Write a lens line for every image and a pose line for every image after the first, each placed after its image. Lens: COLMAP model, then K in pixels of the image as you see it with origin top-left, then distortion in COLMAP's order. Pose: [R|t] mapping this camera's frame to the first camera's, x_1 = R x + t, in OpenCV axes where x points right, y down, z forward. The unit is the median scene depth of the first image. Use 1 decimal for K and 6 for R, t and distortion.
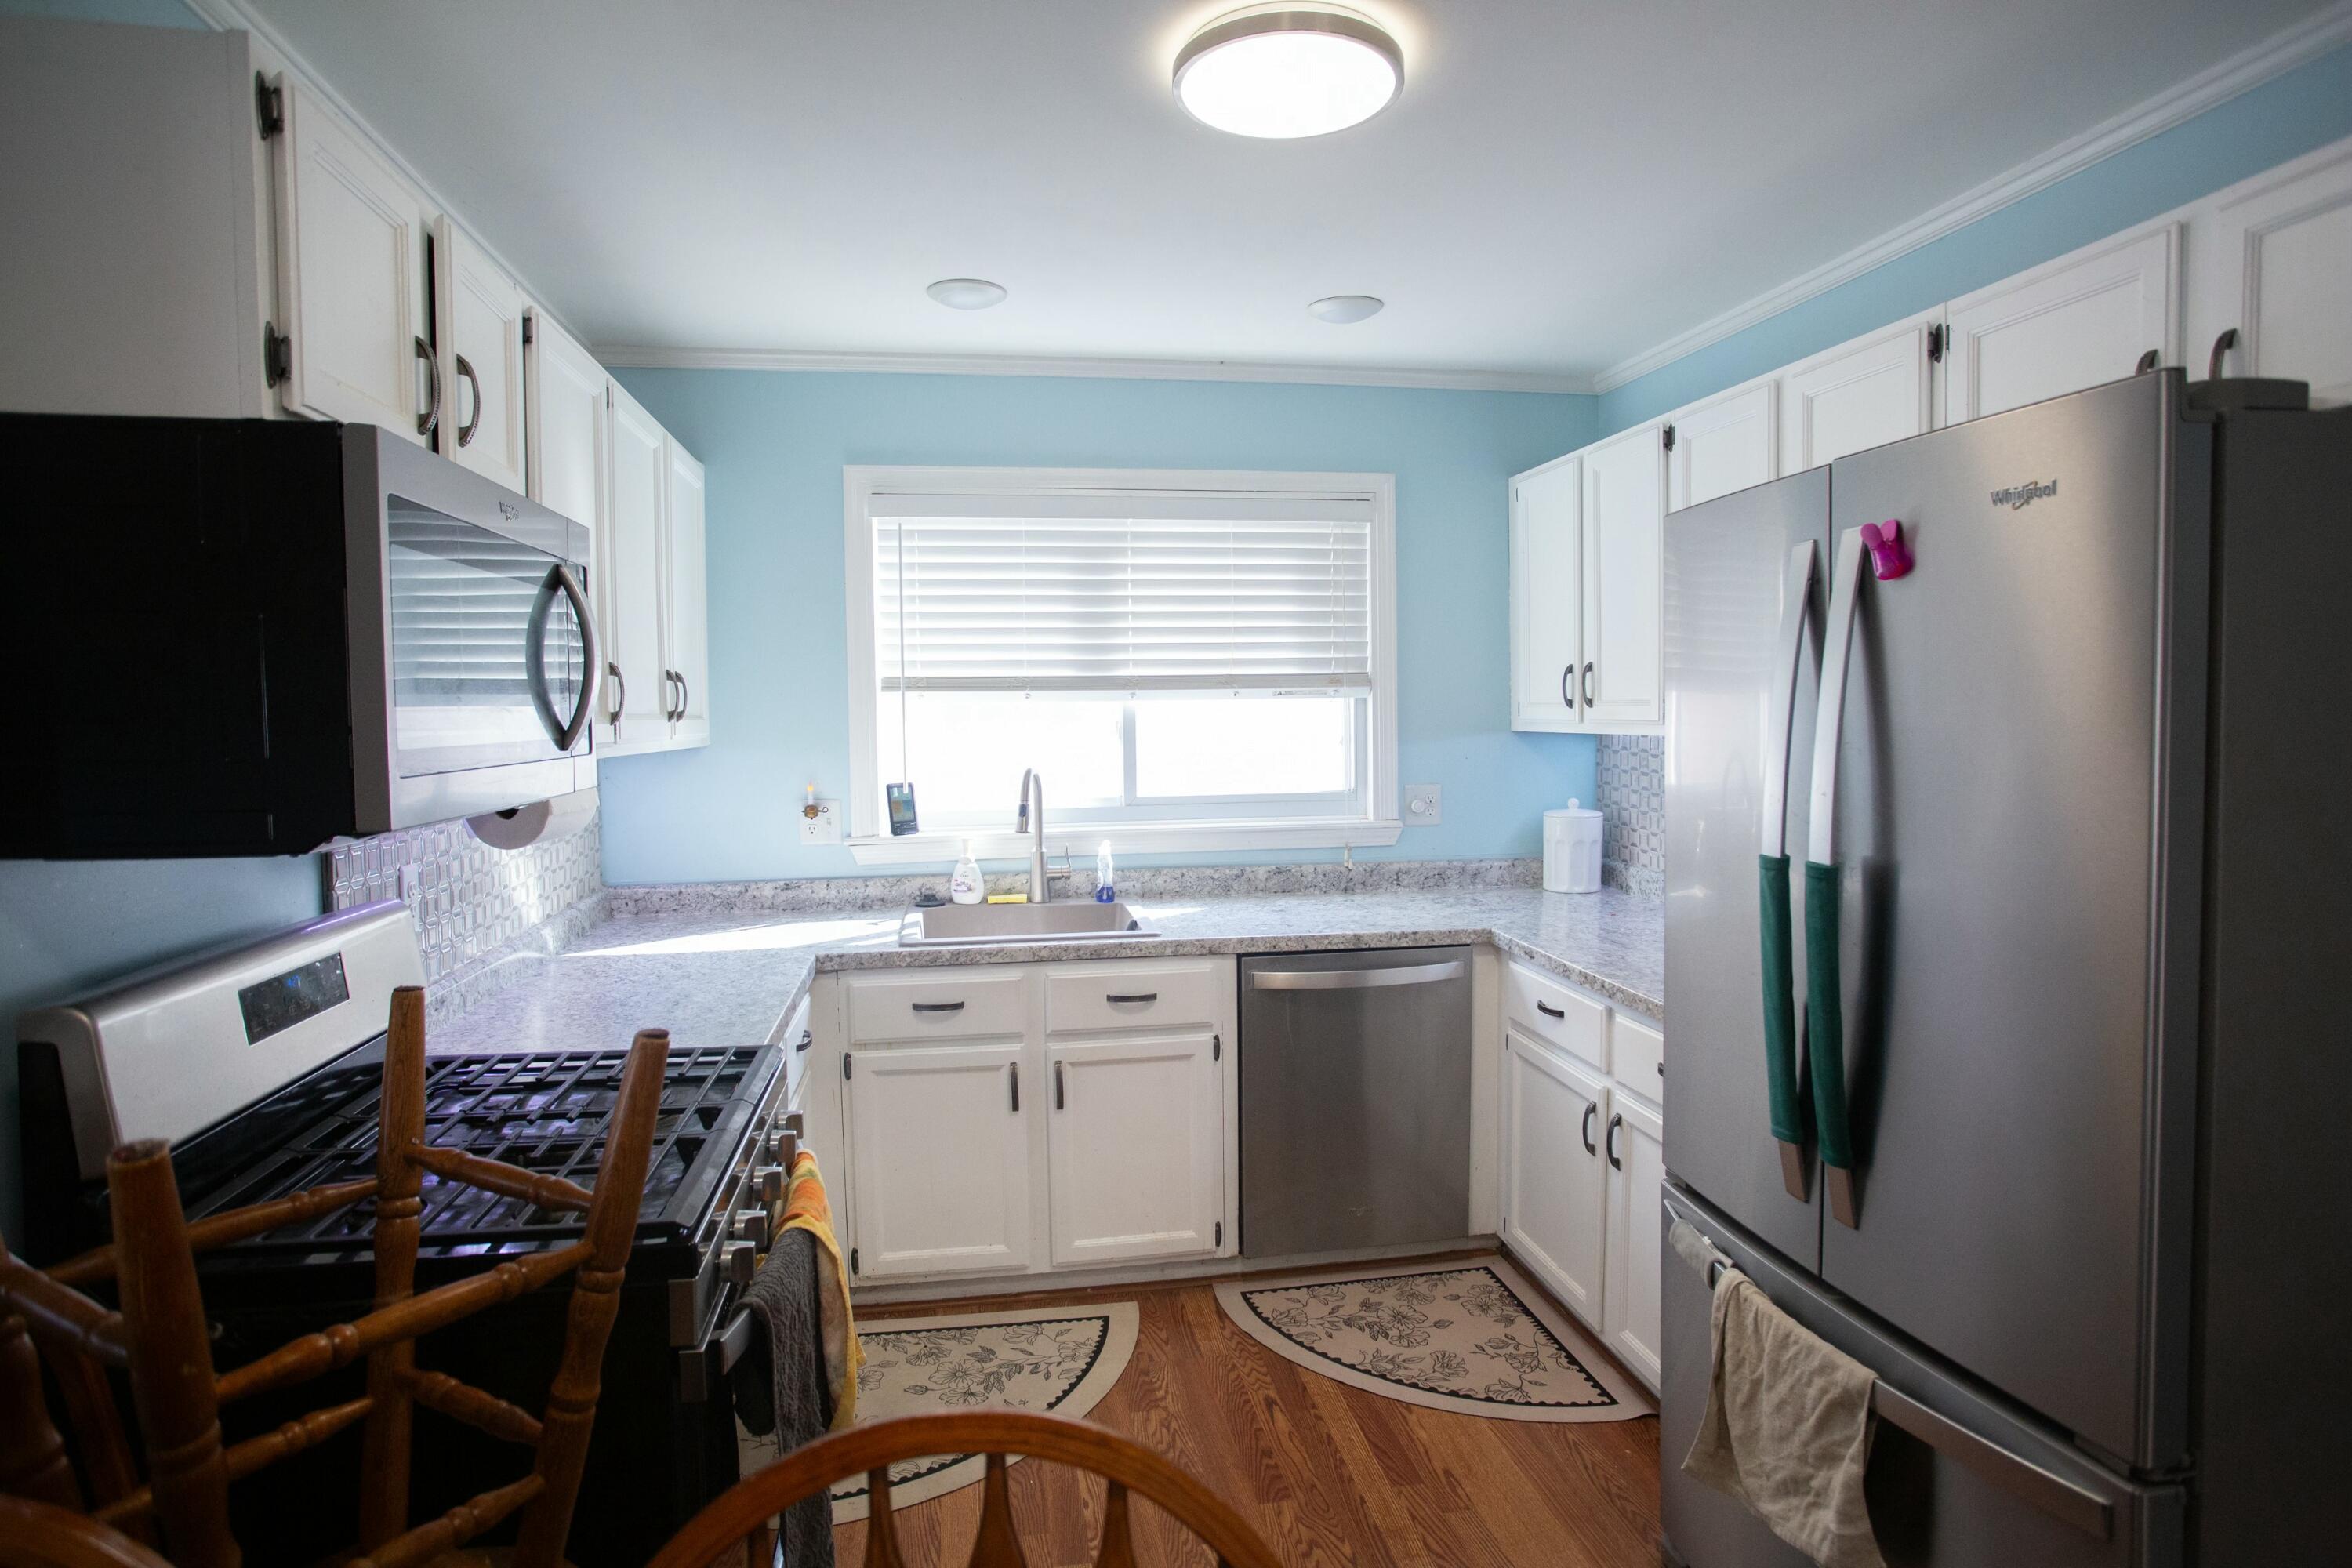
lens RADIAL K [[1297.5, 0, 1181.7], [0, 1297.5, 778.0], [0, 0, 1]] dist [-0.056488, 0.000705]
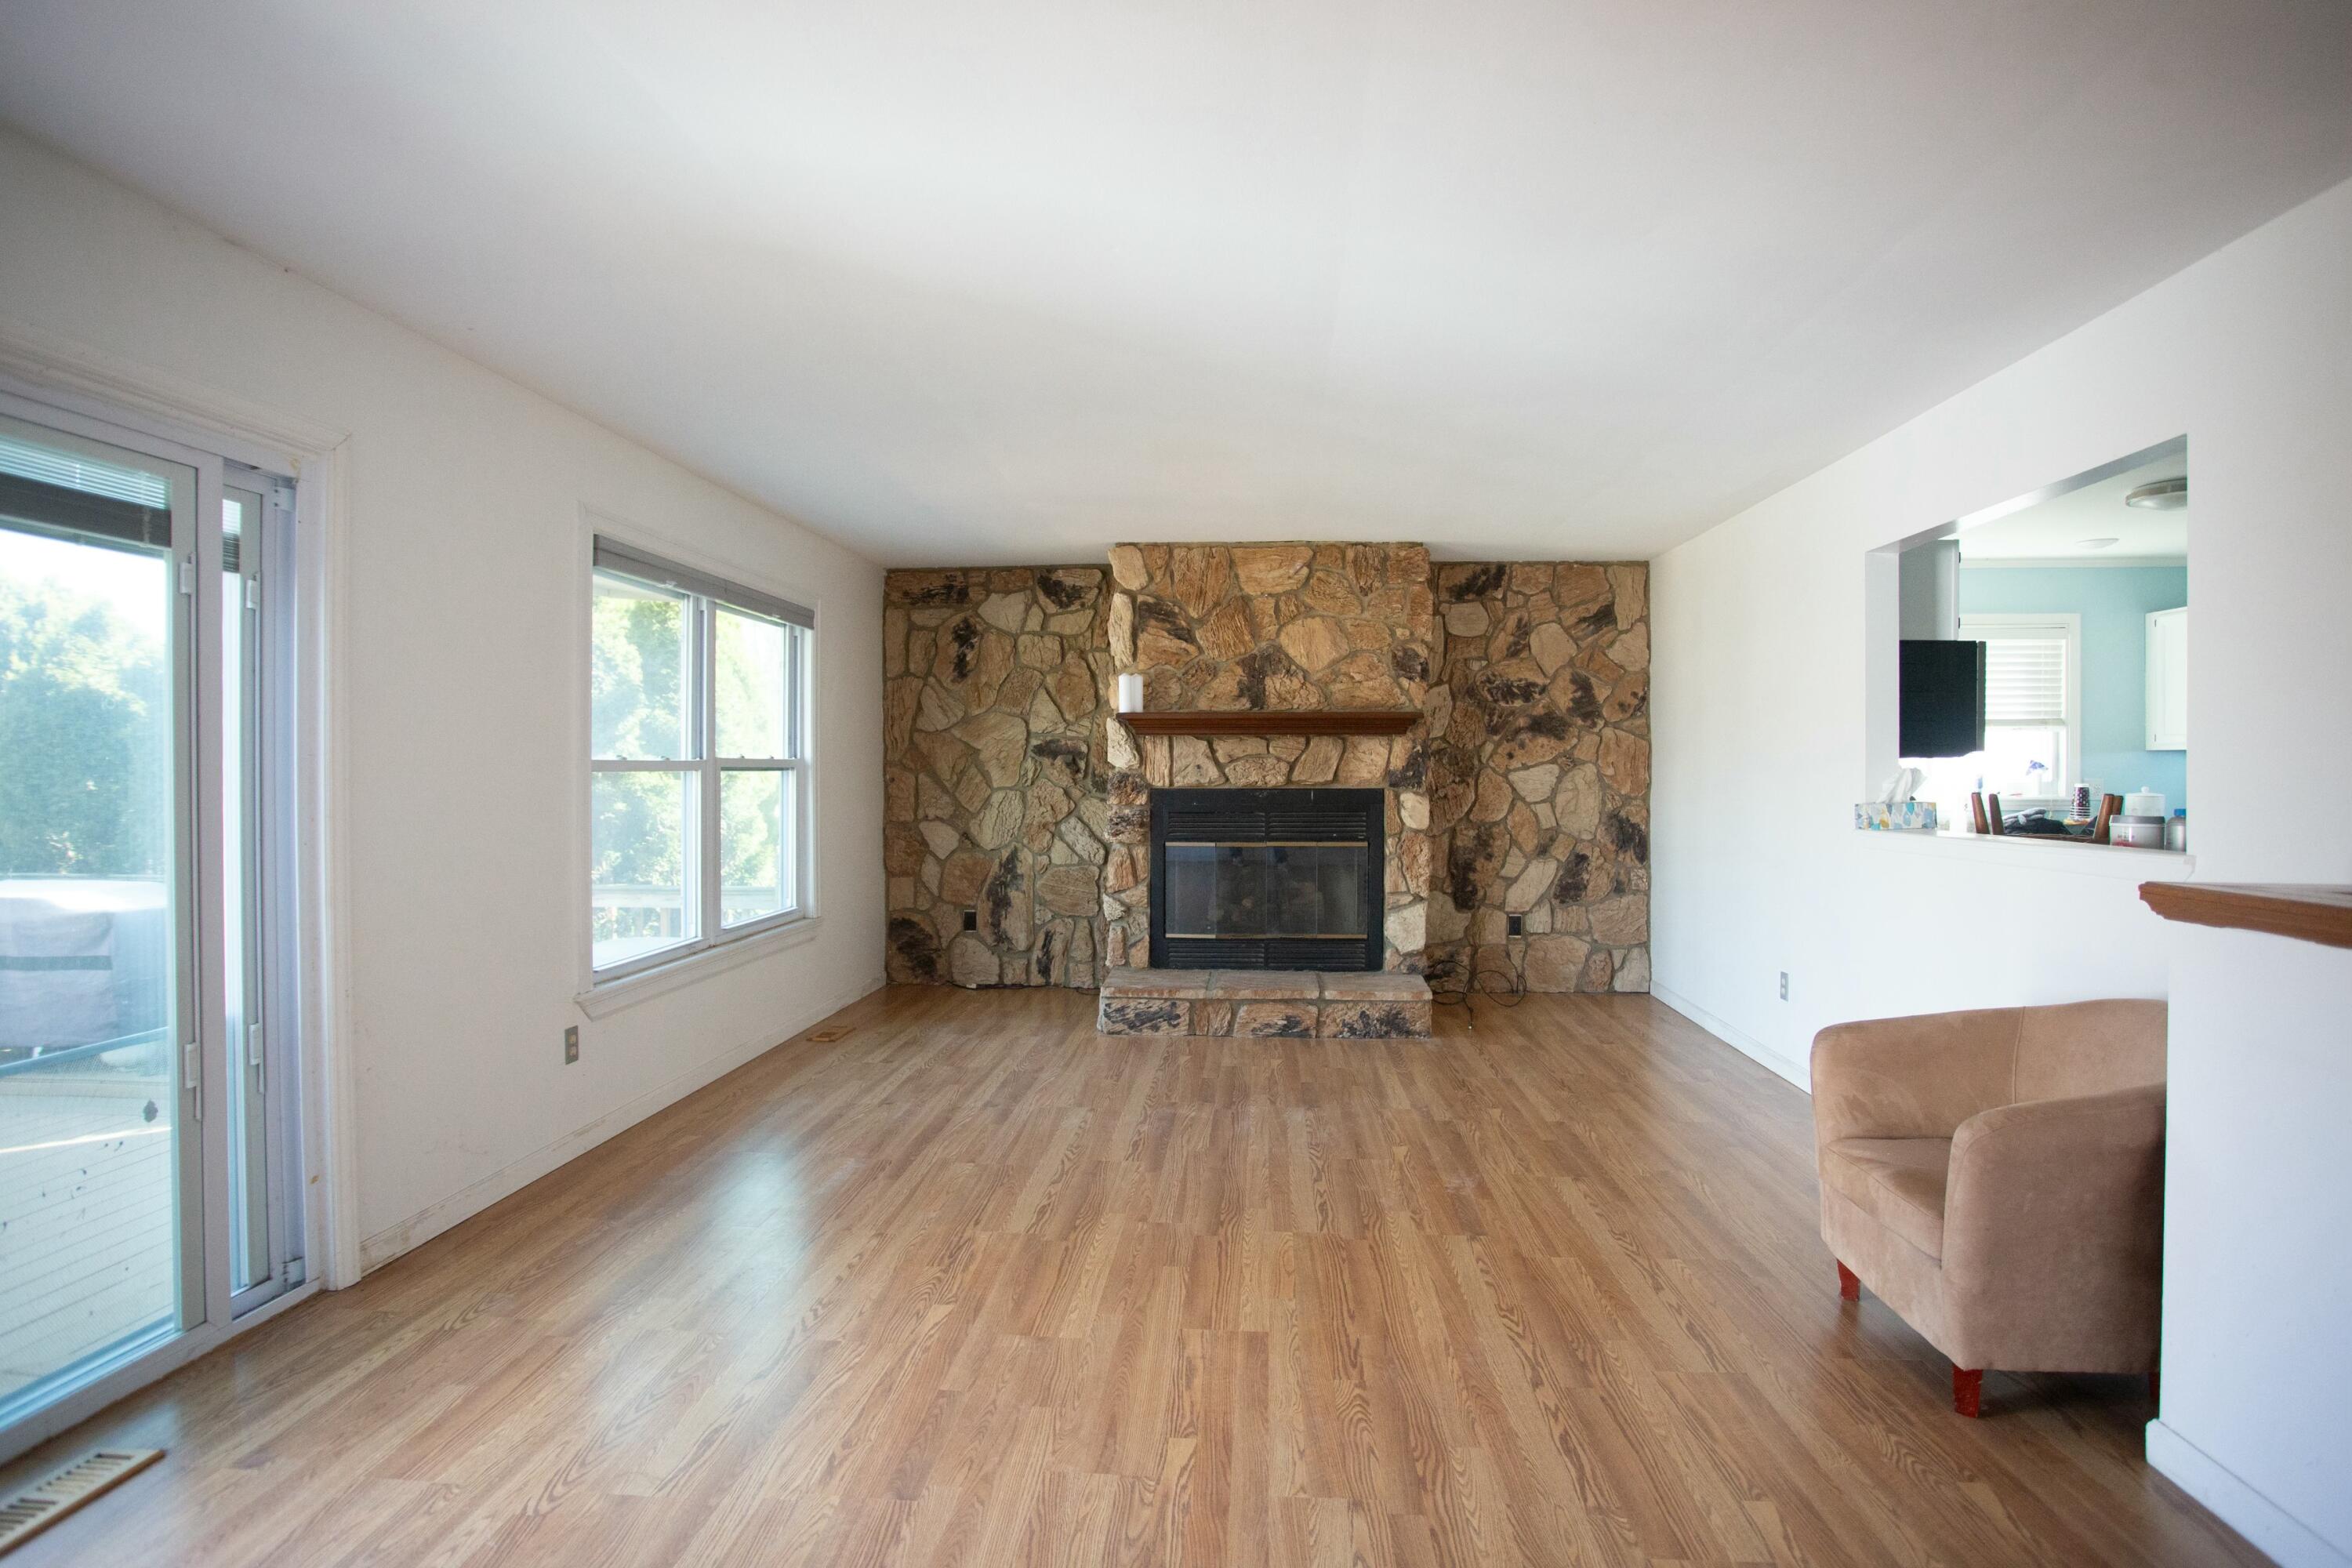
lens RADIAL K [[1130.1, 0, 1183.9], [0, 1130.1, 775.8], [0, 0, 1]] dist [-0.078612, 0.032413]
pose [[0.967702, 0.008630, -0.251948, -0.749980], [-0.018362, 0.999172, -0.036302, 0.090212], [0.251426, 0.039755, 0.967060, -0.919090]]
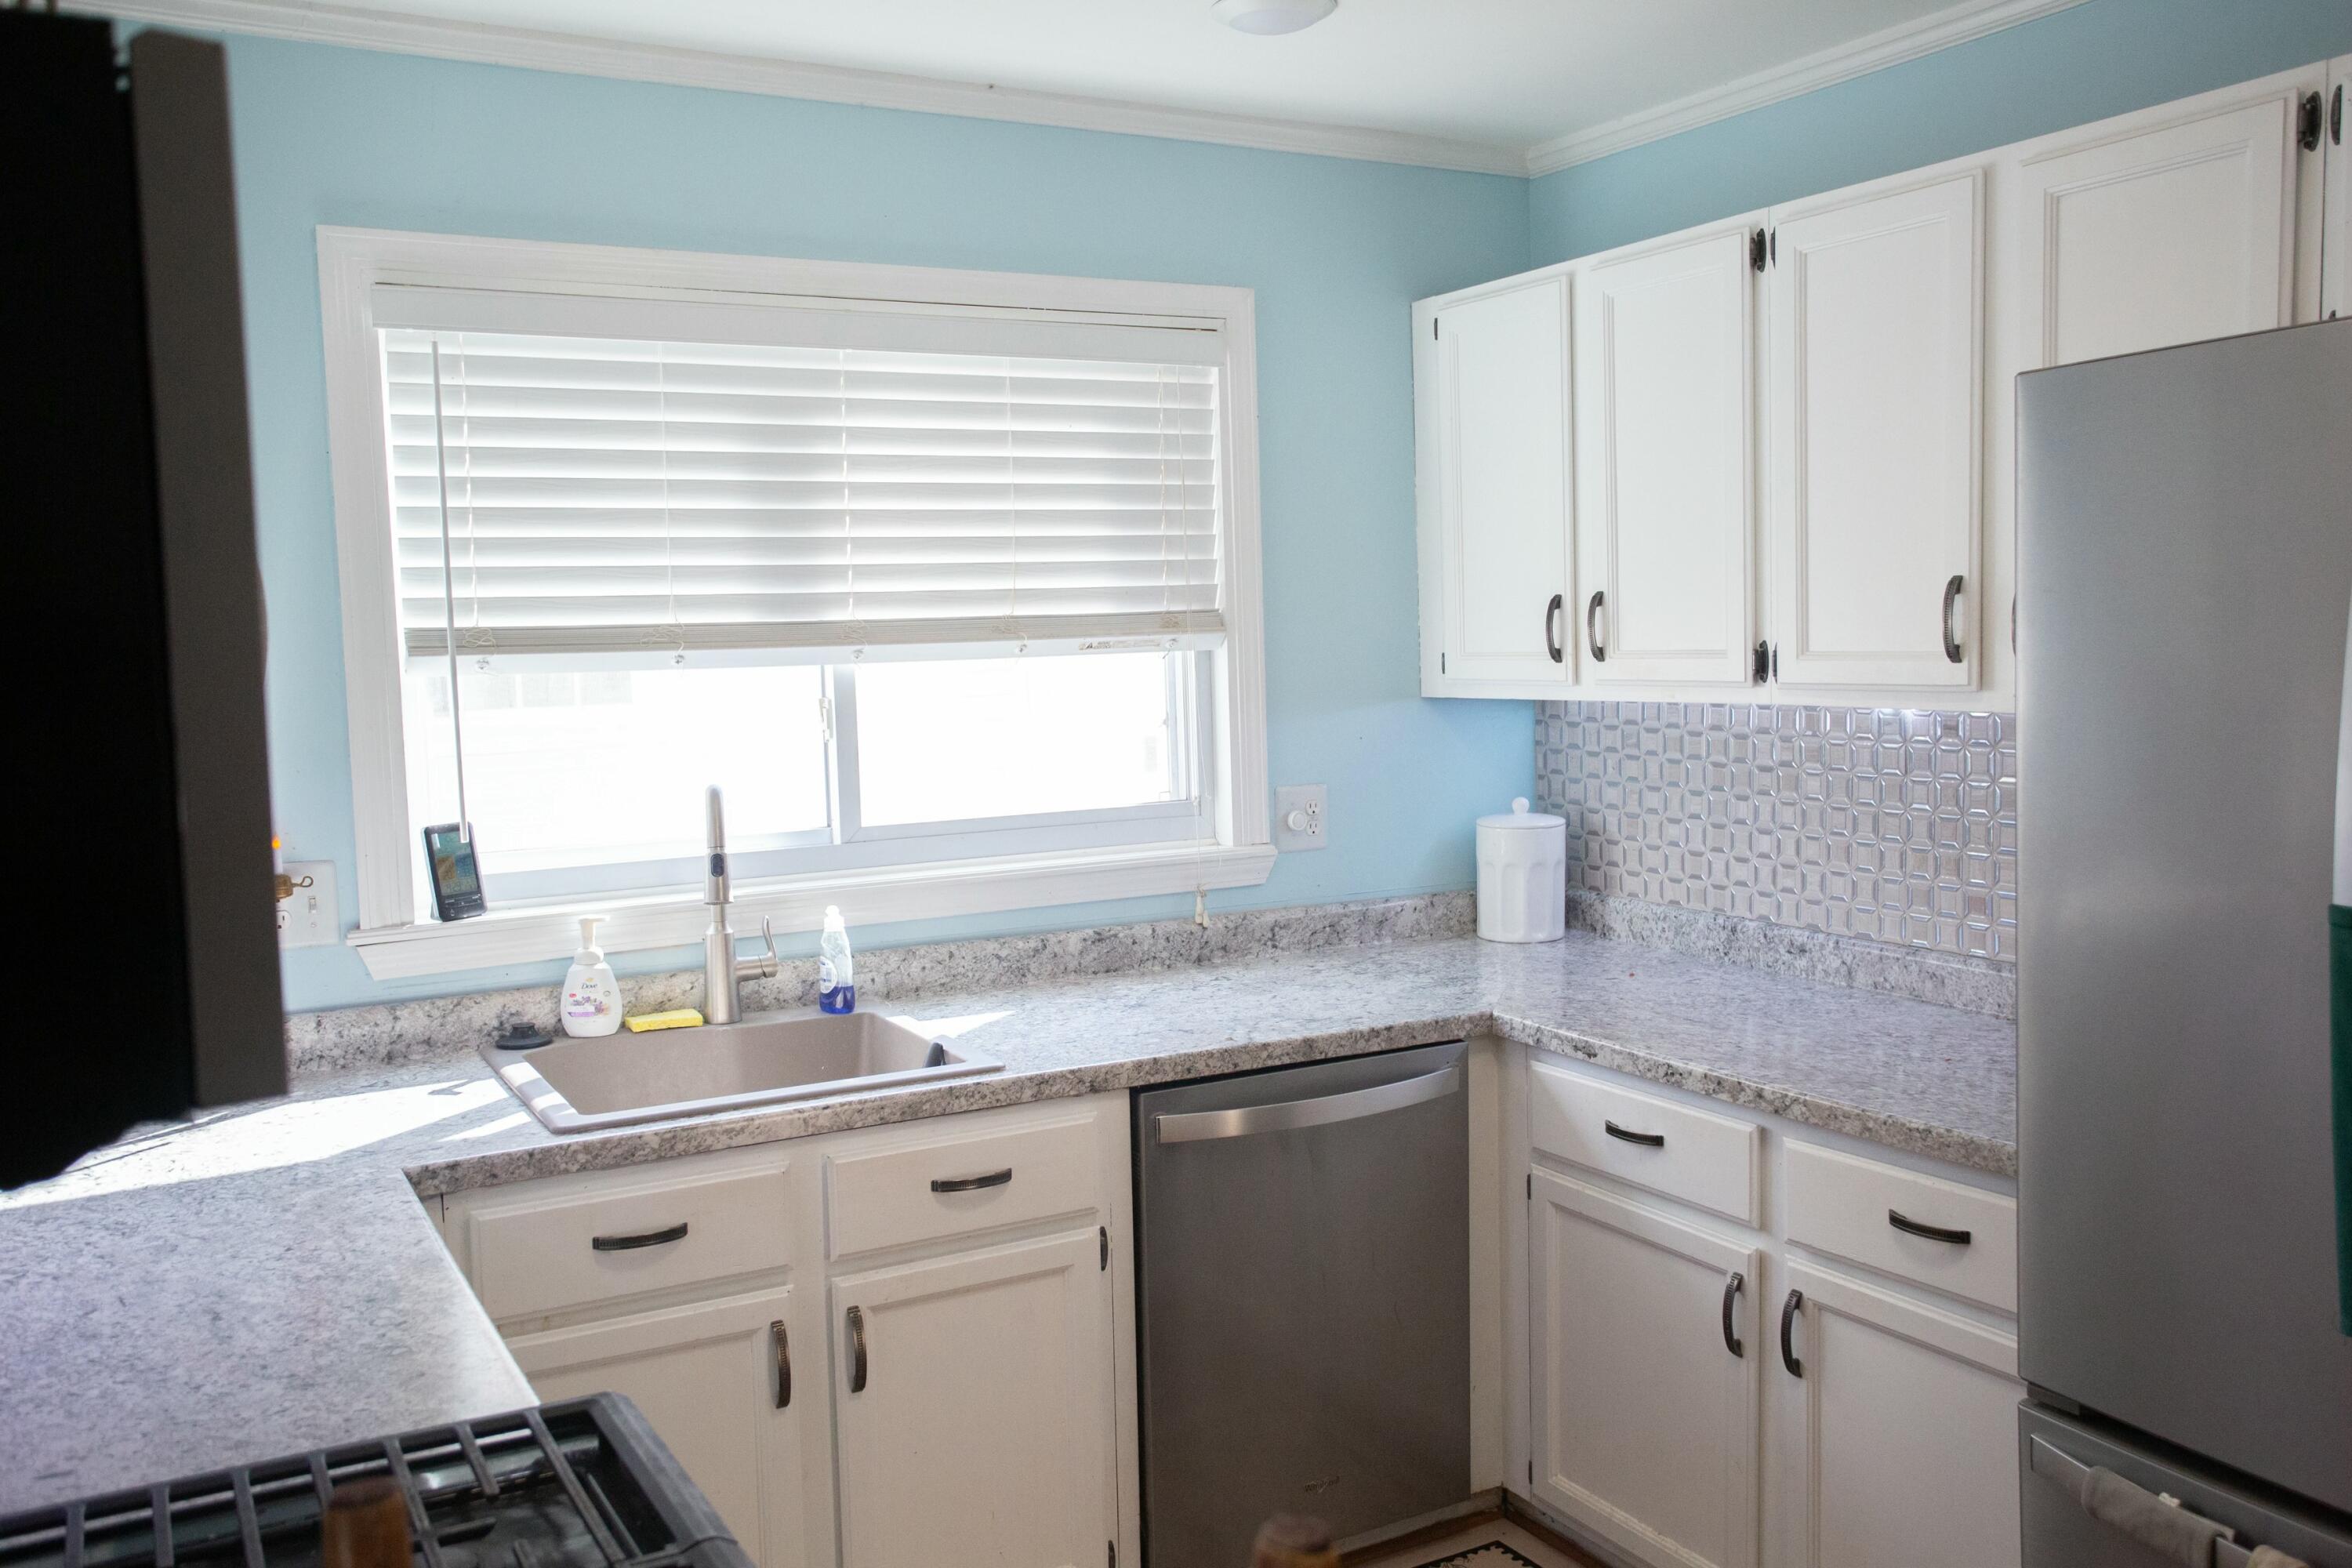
lens RADIAL K [[1966.1, 0, 1176.0], [0, 1966.1, 784.0], [0, 0, 1]] dist [0.001122, 0.005860]
pose [[0.943852, -0.040170, 0.327918, -0.202921], [0.034555, 0.999140, 0.022937, -0.021594], [-0.328557, -0.010318, 0.944428, 0.122693]]
